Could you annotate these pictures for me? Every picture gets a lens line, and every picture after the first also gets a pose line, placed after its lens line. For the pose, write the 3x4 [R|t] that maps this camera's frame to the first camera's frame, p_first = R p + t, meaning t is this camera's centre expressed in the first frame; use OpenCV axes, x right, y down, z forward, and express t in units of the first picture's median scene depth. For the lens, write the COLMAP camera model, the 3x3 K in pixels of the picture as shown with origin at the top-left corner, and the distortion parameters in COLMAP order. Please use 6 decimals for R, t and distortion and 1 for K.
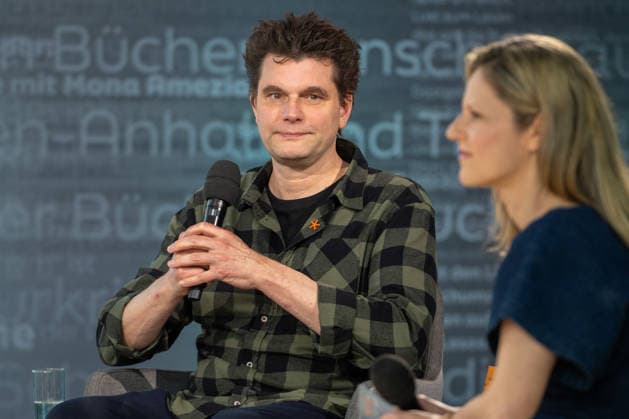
lens RADIAL K [[3294.3, 0, 314.5], [0, 3294.3, 209.5], [0, 0, 1]] dist [-0.178444, -14.303207]
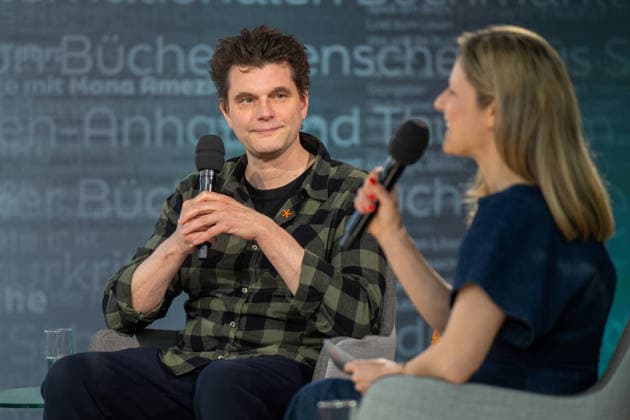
lens RADIAL K [[3299.5, 0, 315.0], [0, 3299.5, 210.0], [0, 0, 1]] dist [-0.178444, -14.303207]
pose [[0.999903, -0.006906, 0.012070, -0.003516], [0.006735, 0.999877, 0.014142, -0.009820], [-0.012166, -0.014059, 0.999827, -0.171539]]
